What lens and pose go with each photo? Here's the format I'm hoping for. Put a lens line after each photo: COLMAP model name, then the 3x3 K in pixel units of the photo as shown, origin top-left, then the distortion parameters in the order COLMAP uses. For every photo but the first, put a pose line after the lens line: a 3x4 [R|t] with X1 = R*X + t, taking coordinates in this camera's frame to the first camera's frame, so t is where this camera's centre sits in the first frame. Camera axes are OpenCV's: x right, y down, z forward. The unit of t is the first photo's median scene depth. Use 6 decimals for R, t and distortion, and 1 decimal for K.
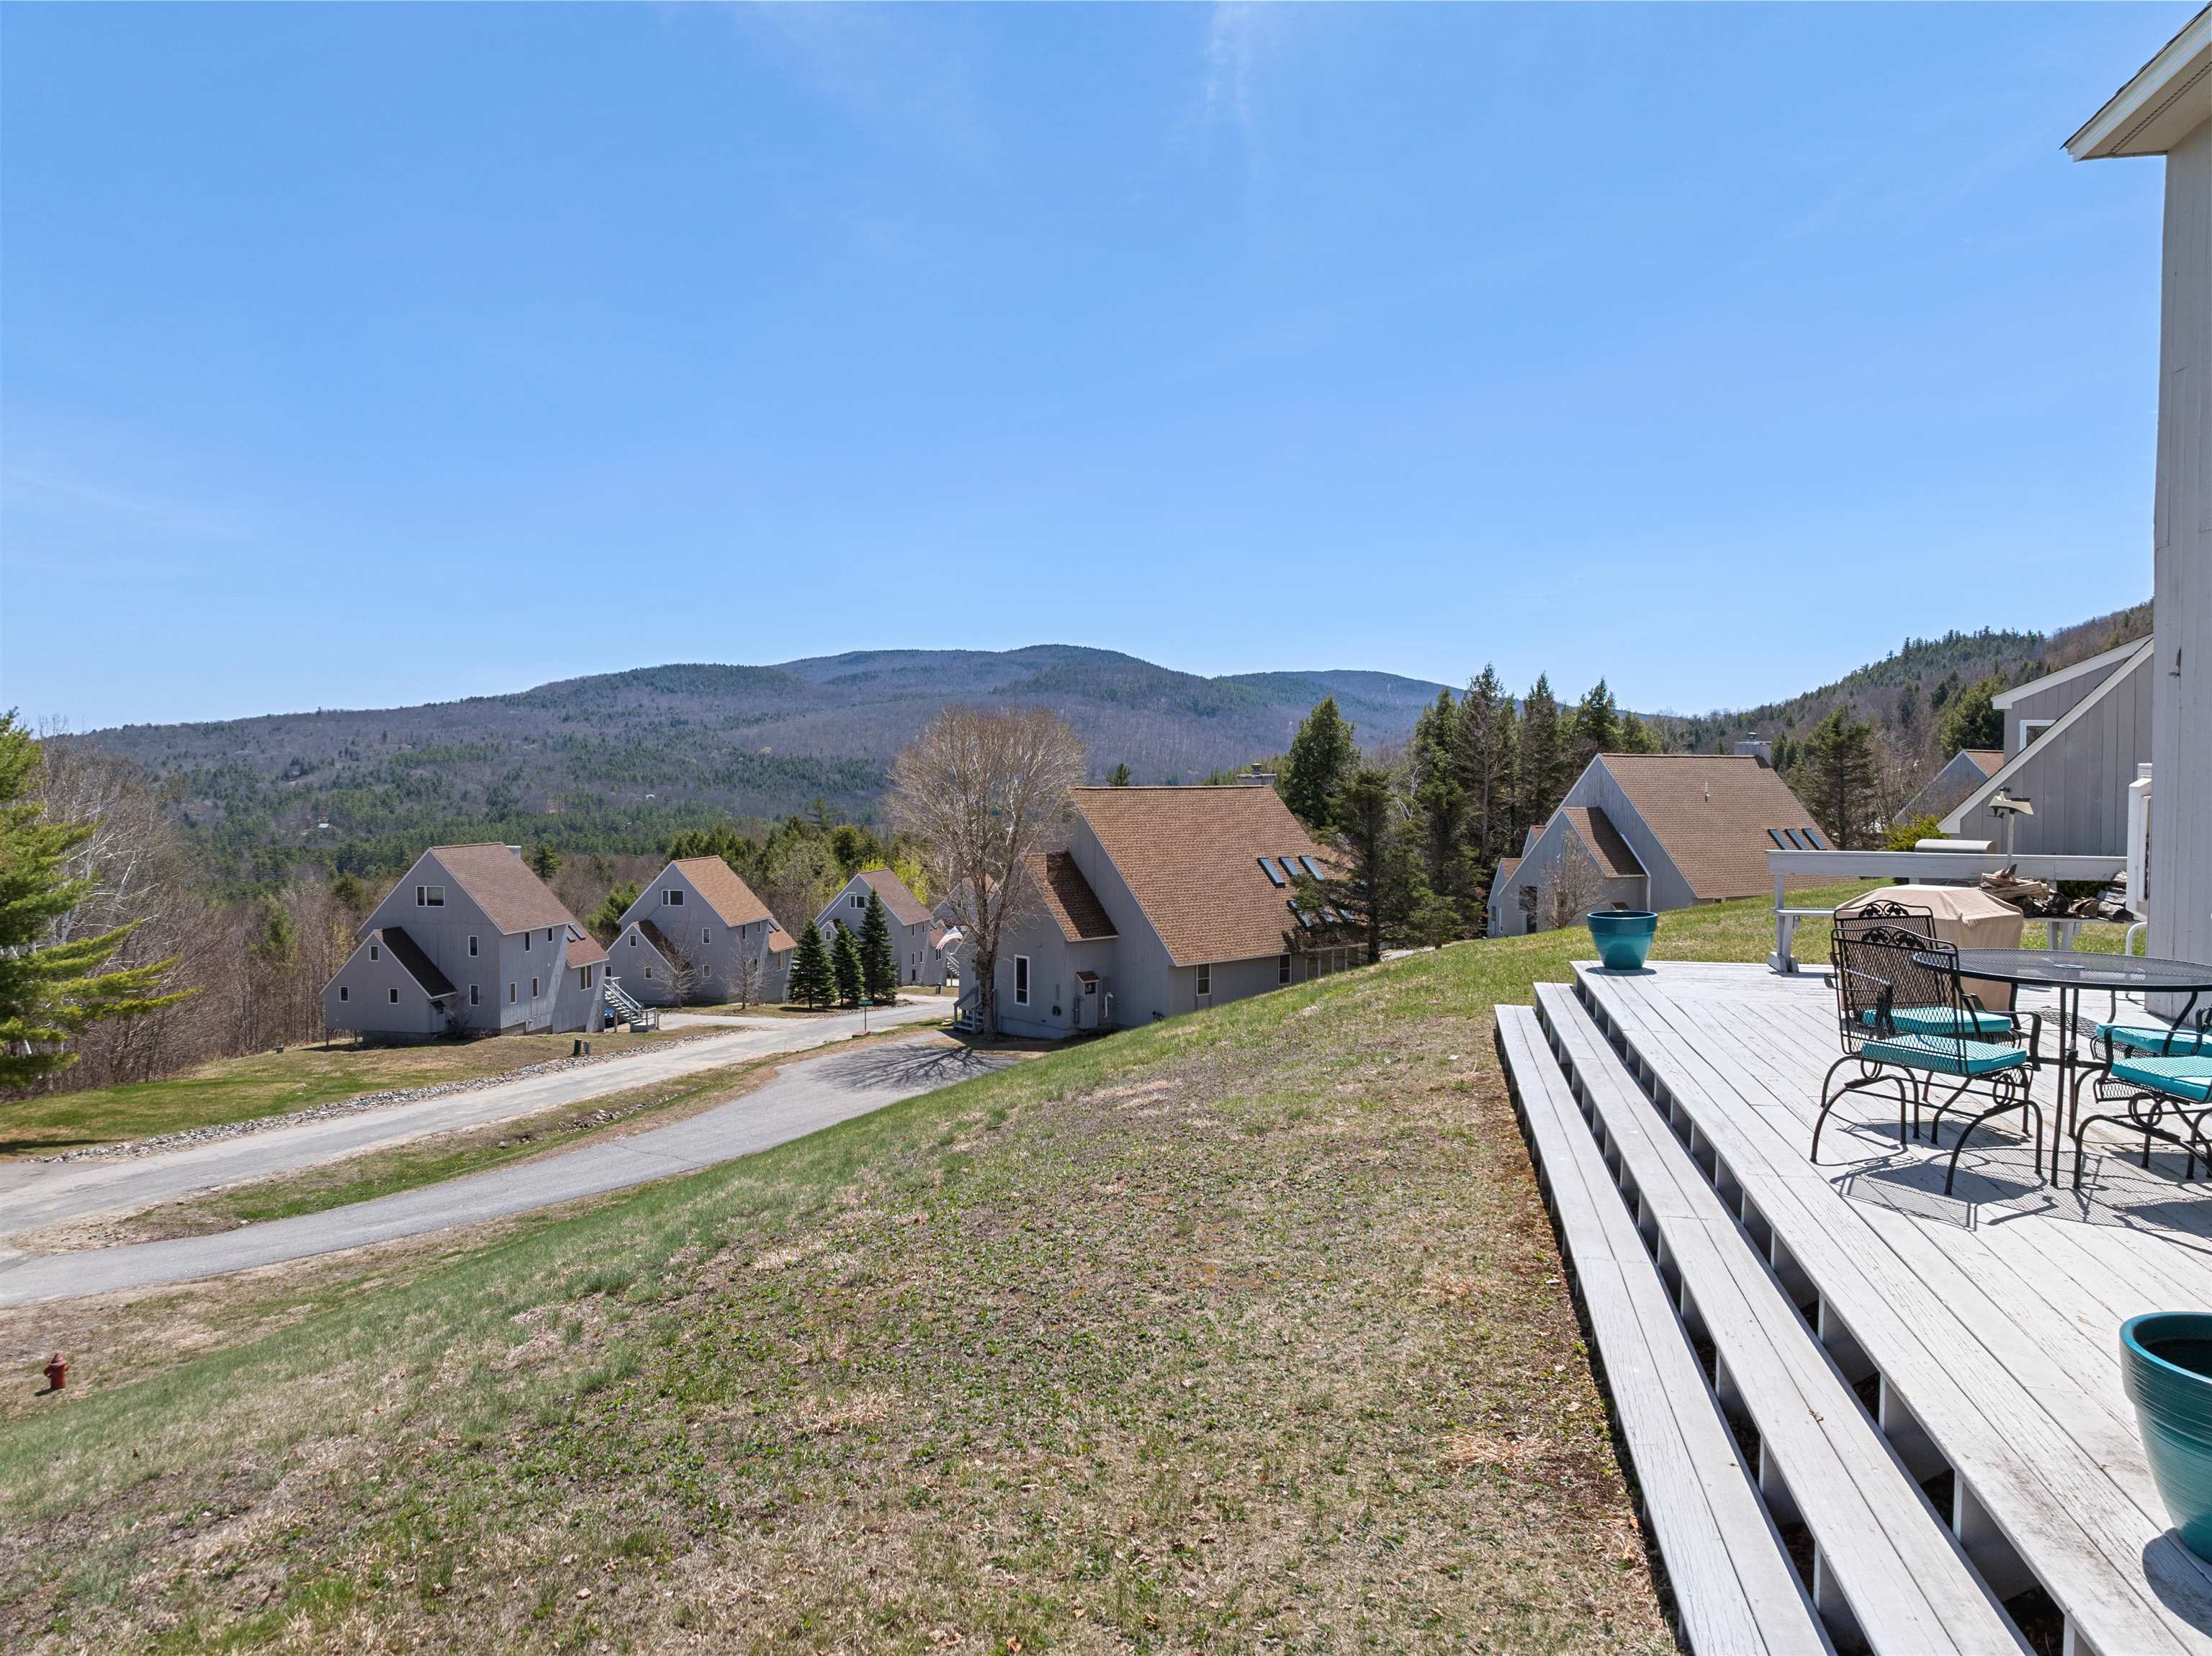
lens RADIAL K [[1557.7, 0, 1111.9], [0, 1557.7, 823.1], [0, 0, 1]] dist [-0.036672, -0.005524]
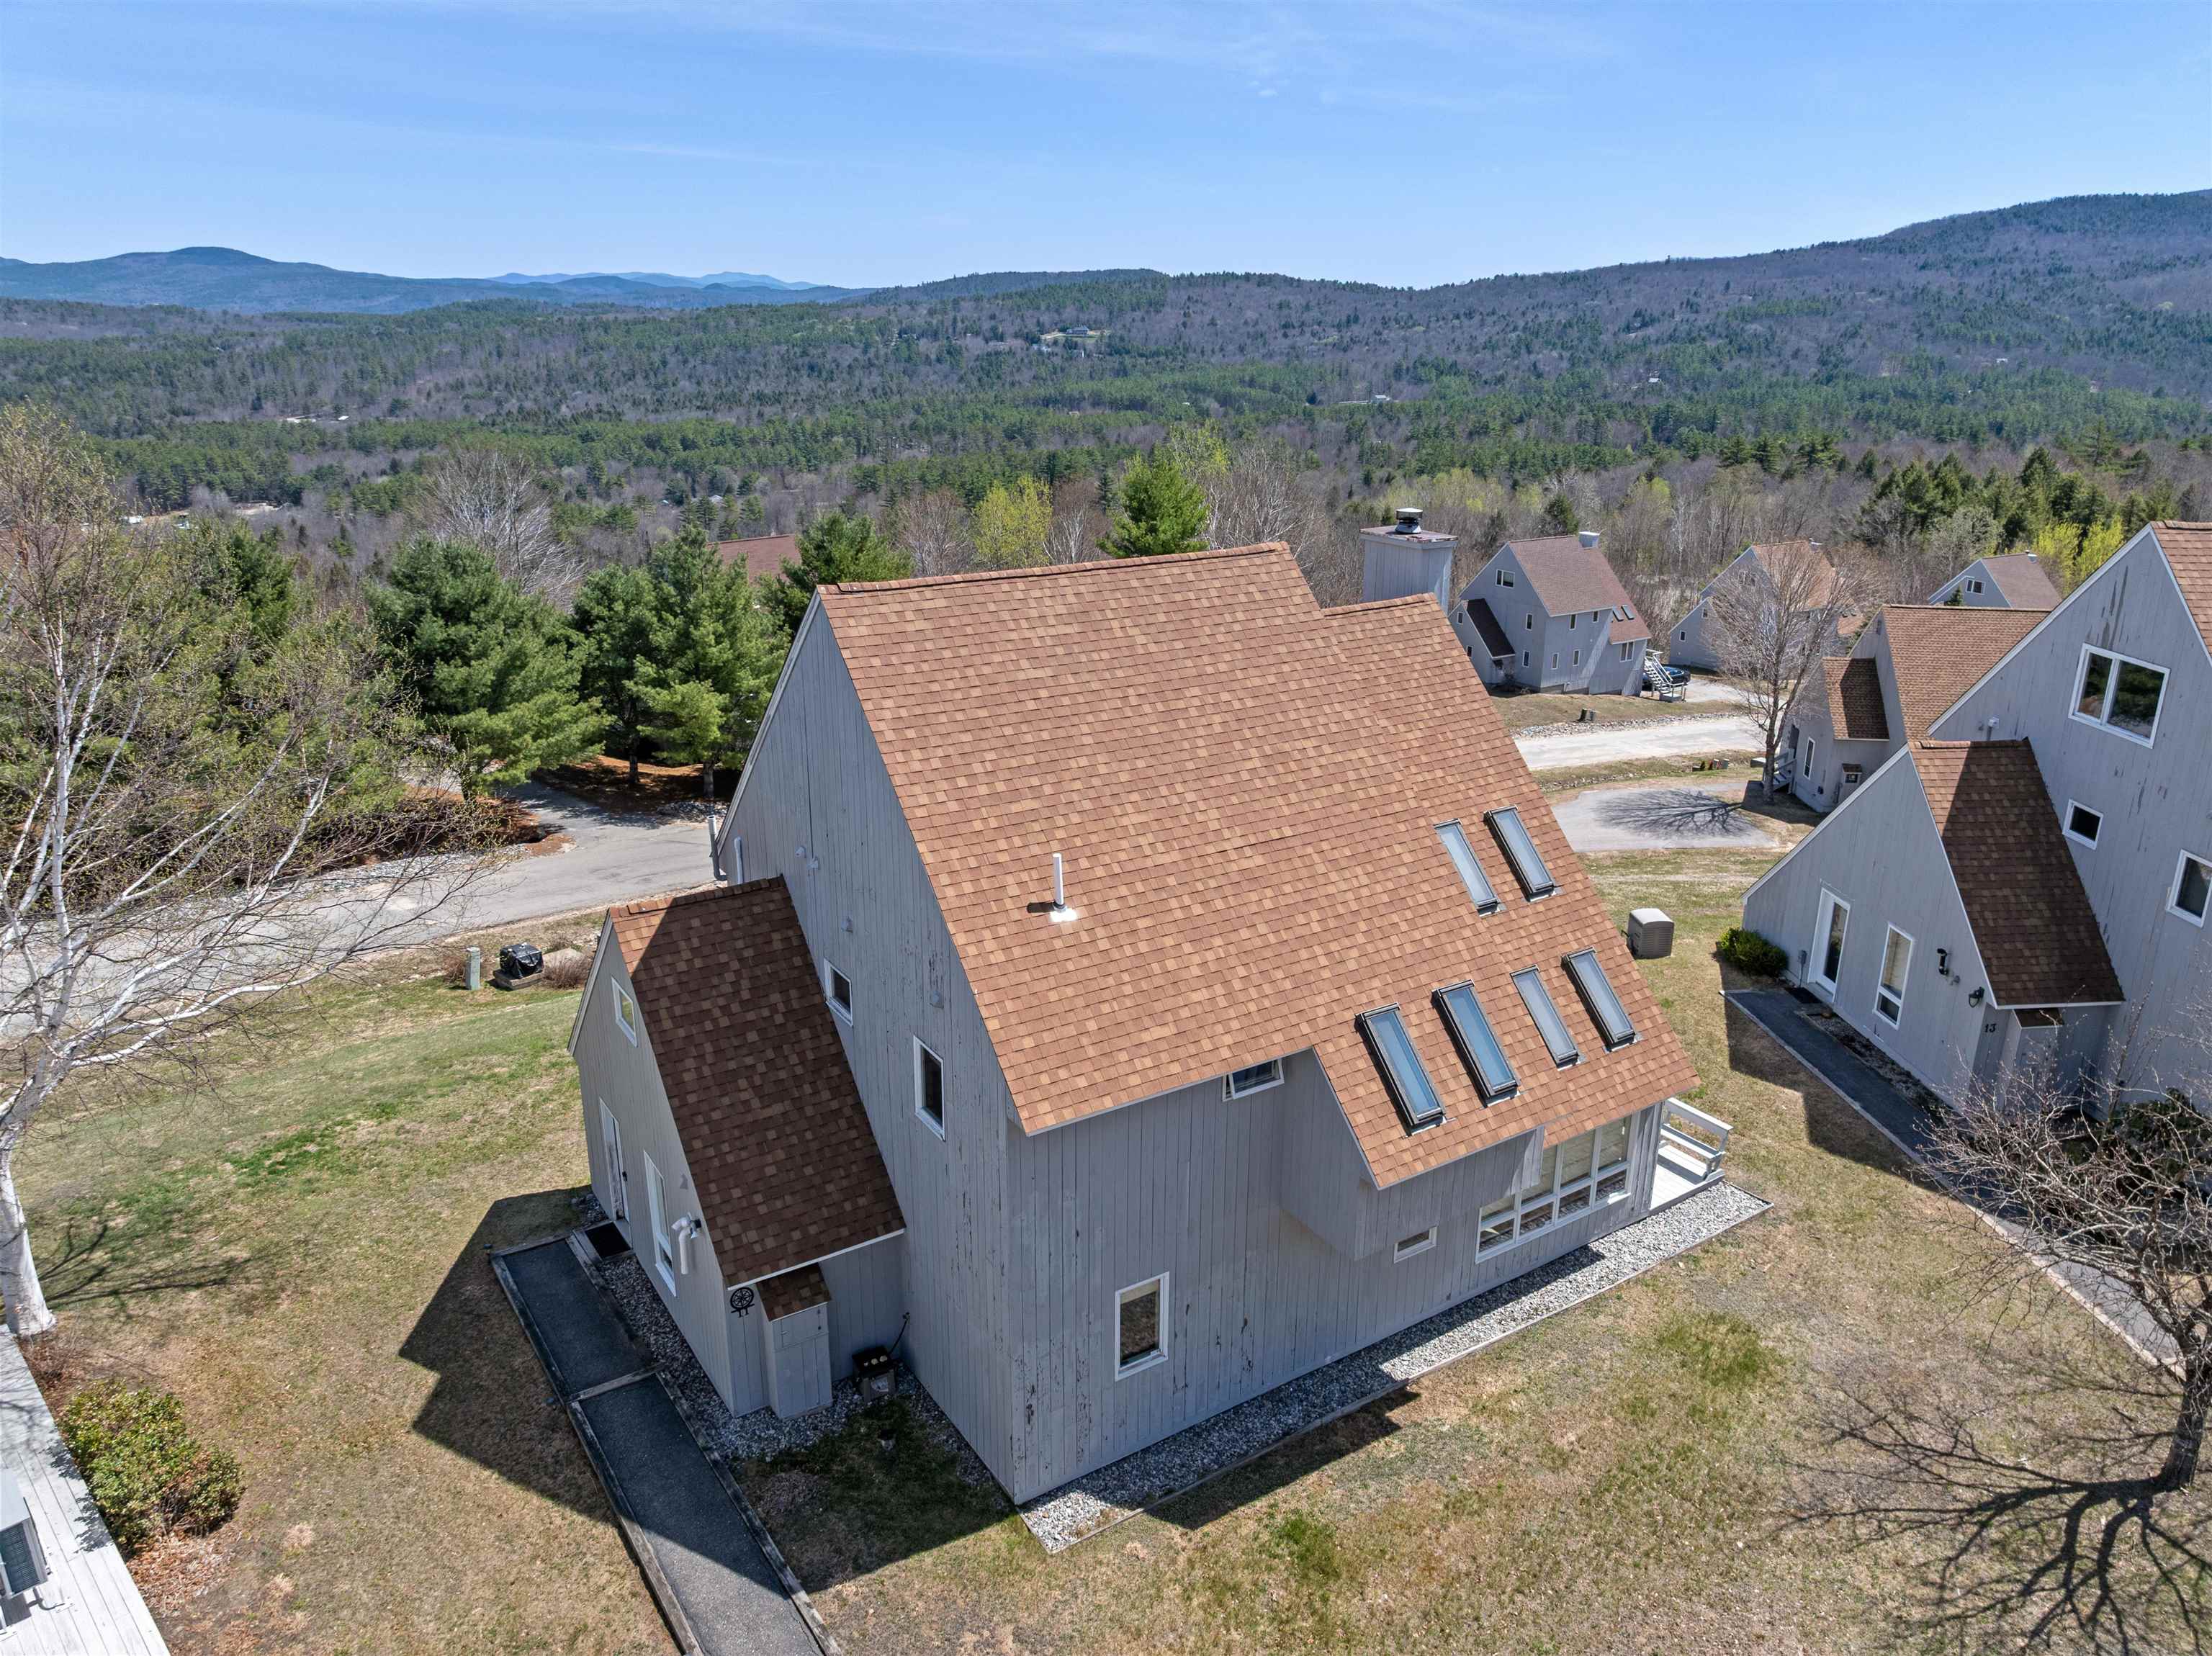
lens RADIAL K [[1557.7, 0, 1111.9], [0, 1557.7, 823.1], [0, 0, 1]] dist [-0.036672, -0.005524]
pose [[0.694094, 0.225827, -0.683546, 0.420816], [-0.026391, 0.956866, 0.289327, -0.195104], [0.719400, -0.182781, 0.670116, -0.238386]]
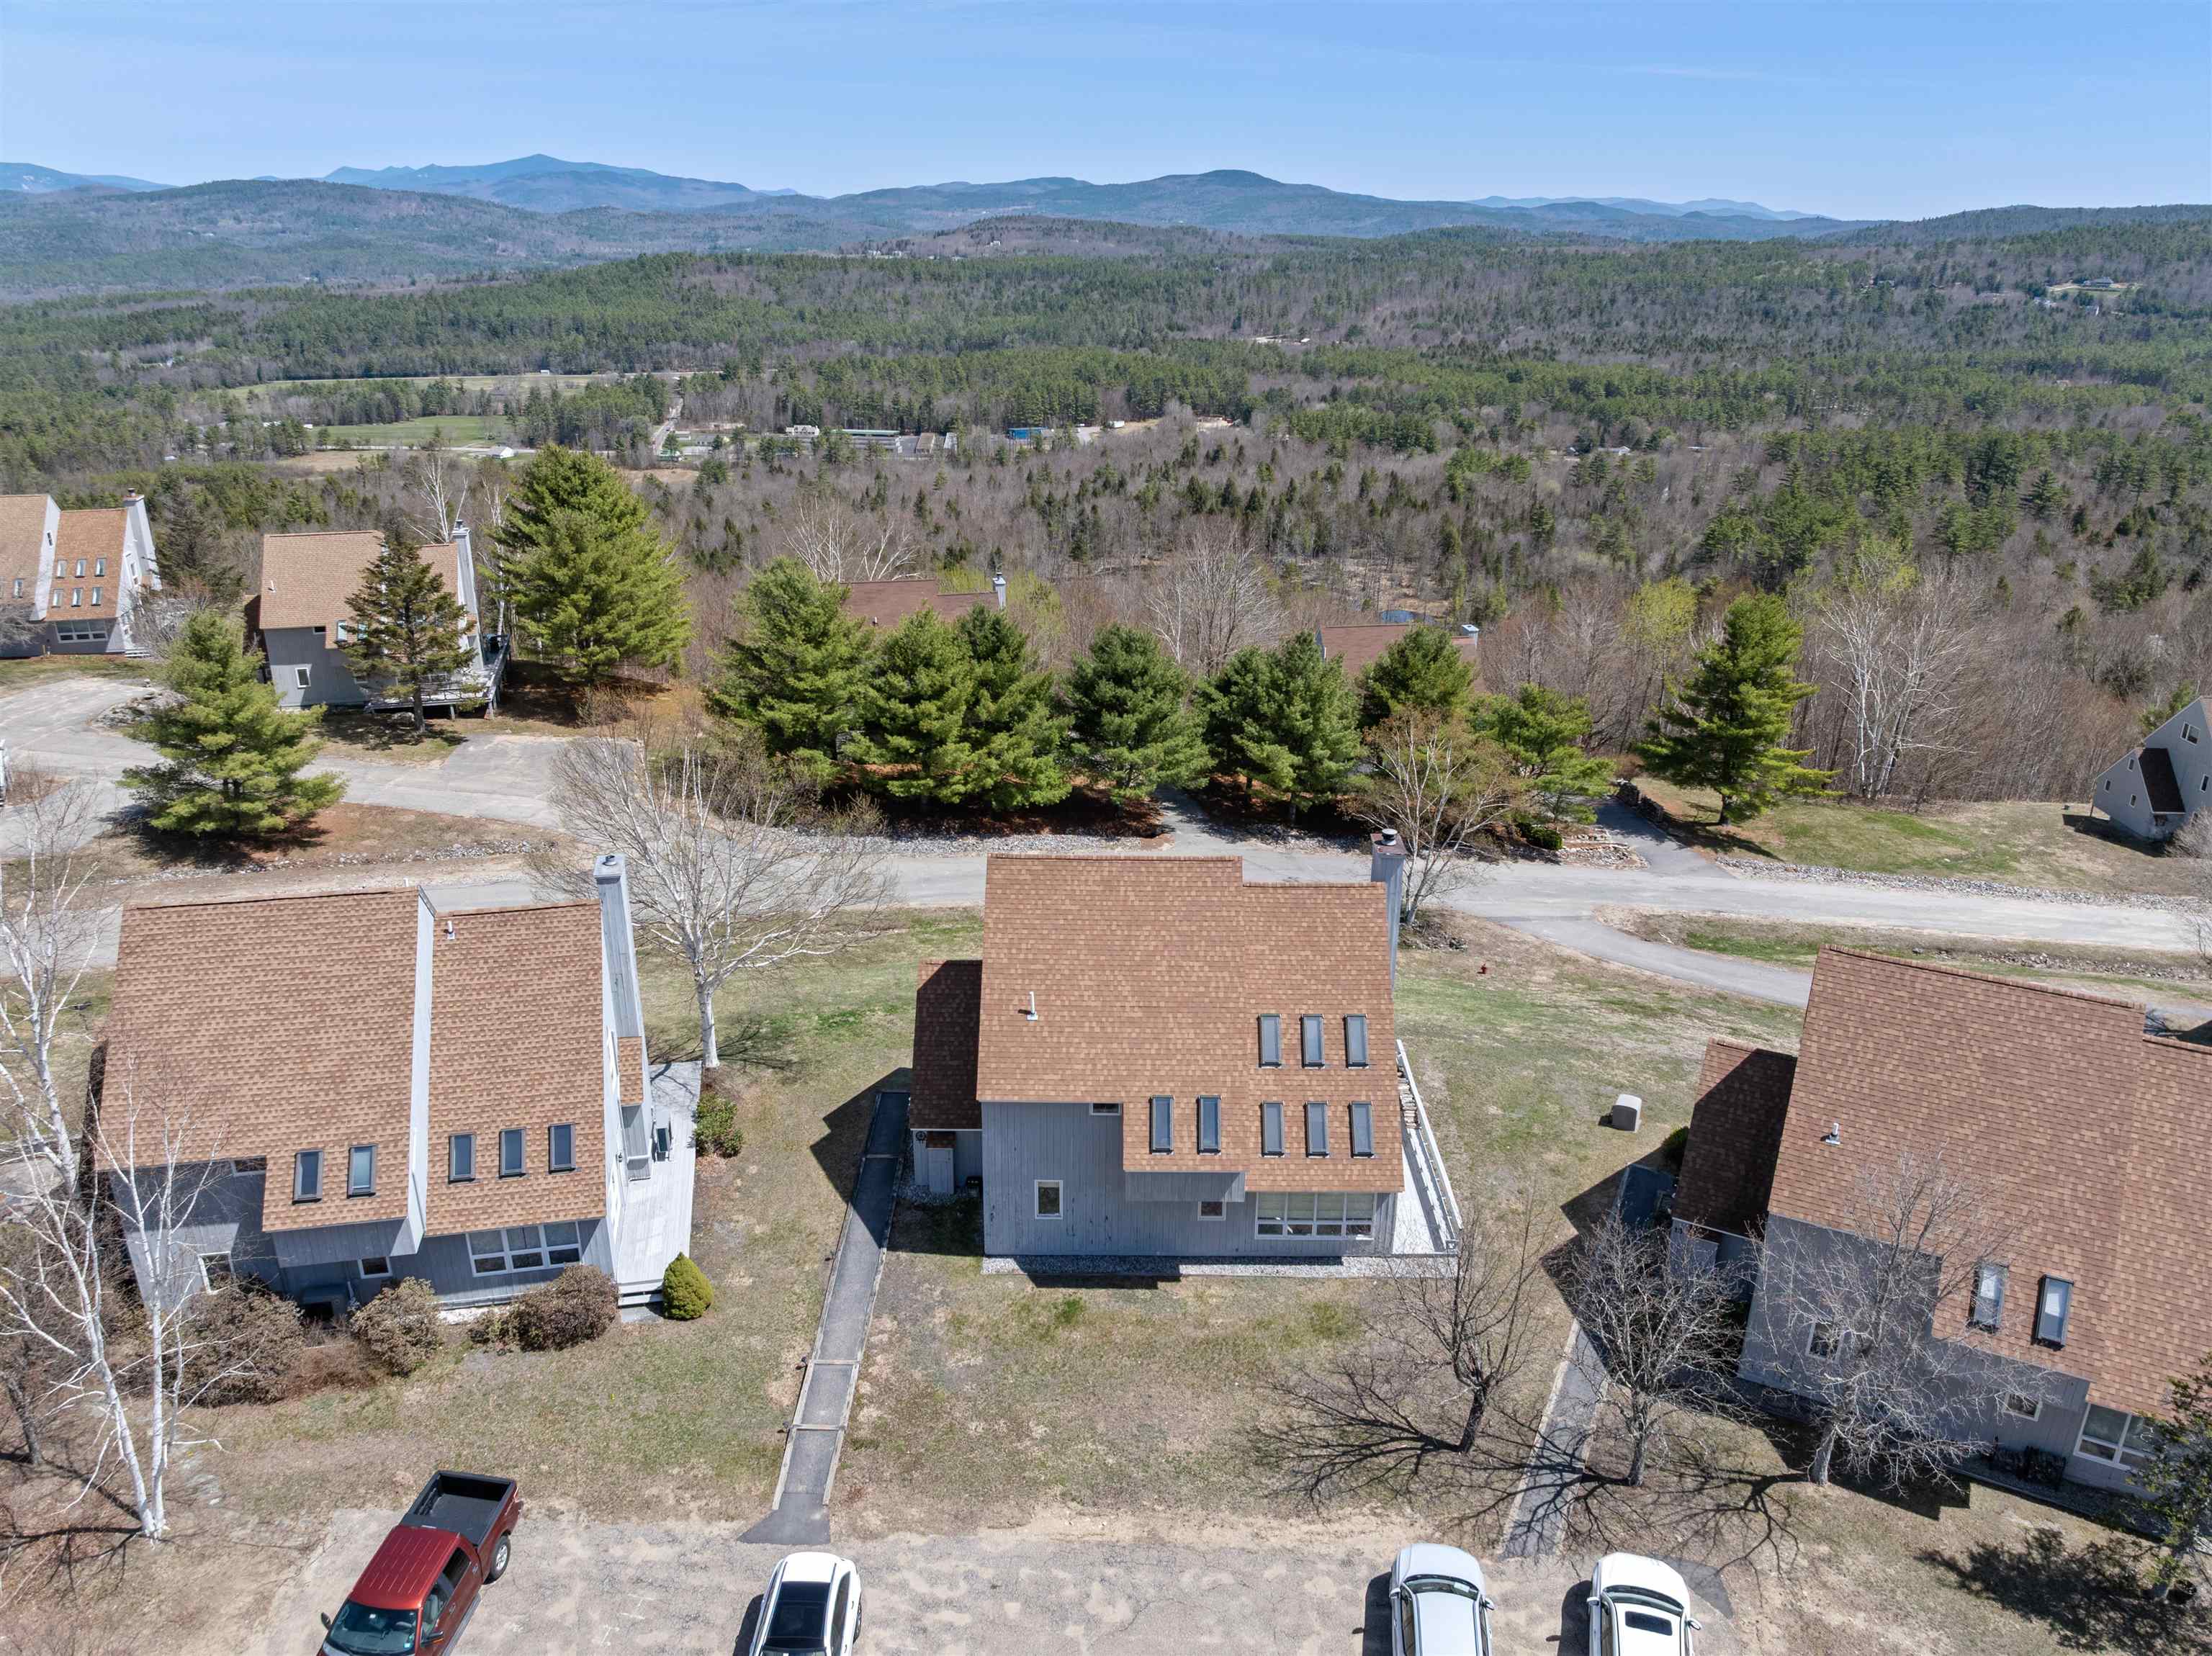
lens RADIAL K [[1547.7, 0, 1106.9], [0, 1547.7, 818.2], [0, 0, 1]] dist [-0.038062, 0.005119]
pose [[0.188224, 0.348165, -0.918342, 0.846682], [-0.043475, 0.937093, 0.346363, -0.428189], [0.981163, -0.025269, 0.191520, -0.144450]]
